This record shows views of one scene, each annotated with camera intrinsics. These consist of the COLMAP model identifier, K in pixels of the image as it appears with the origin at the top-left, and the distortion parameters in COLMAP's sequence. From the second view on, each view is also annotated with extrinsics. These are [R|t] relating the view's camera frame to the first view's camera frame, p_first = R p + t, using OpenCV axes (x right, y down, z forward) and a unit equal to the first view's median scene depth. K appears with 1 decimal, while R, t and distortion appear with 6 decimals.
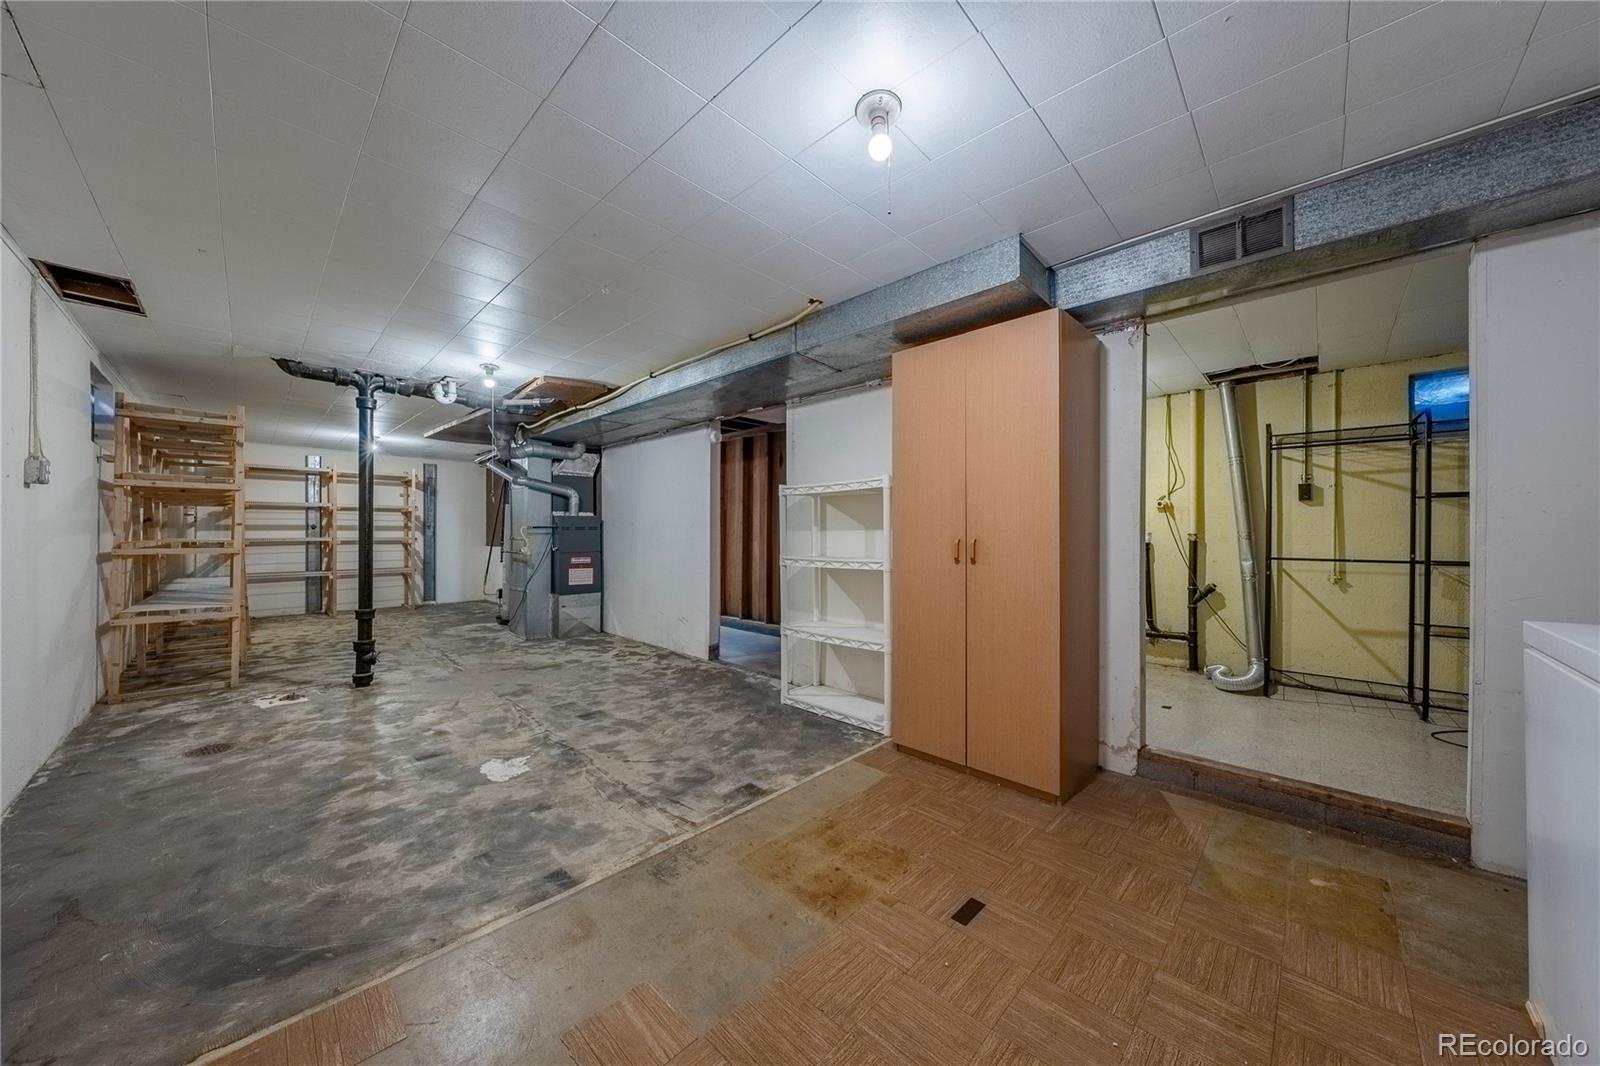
lens RADIAL K [[547.0, 0, 805.3], [0, 547.0, 532.4], [0, 0, 1]] dist [0.000407, 0.000058]
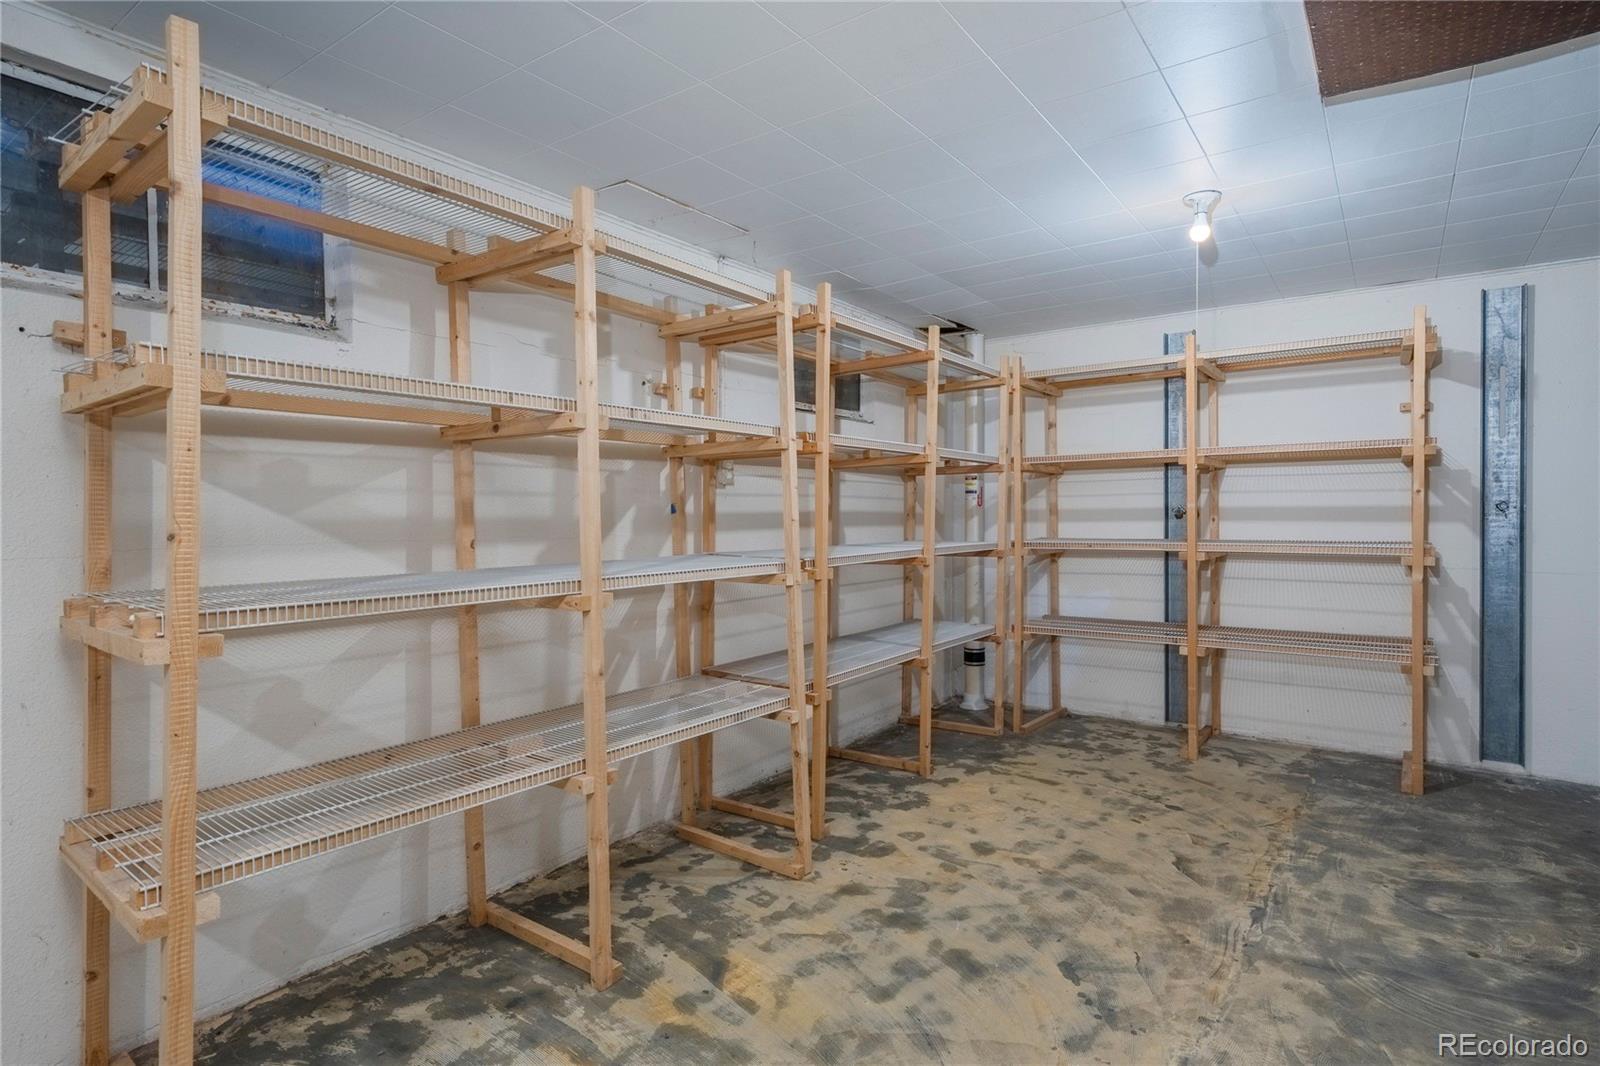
lens RADIAL K [[813.7, 0, 798.7], [0, 813.7, 527.4], [0, 0, 1]] dist [0.000679, 0.000064]
pose [[0.121663, 0.005017, -0.992559, -0.354114], [0.011546, 0.999912, 0.006470, -0.006378], [0.992504, -0.012248, 0.121595, 0.658669]]
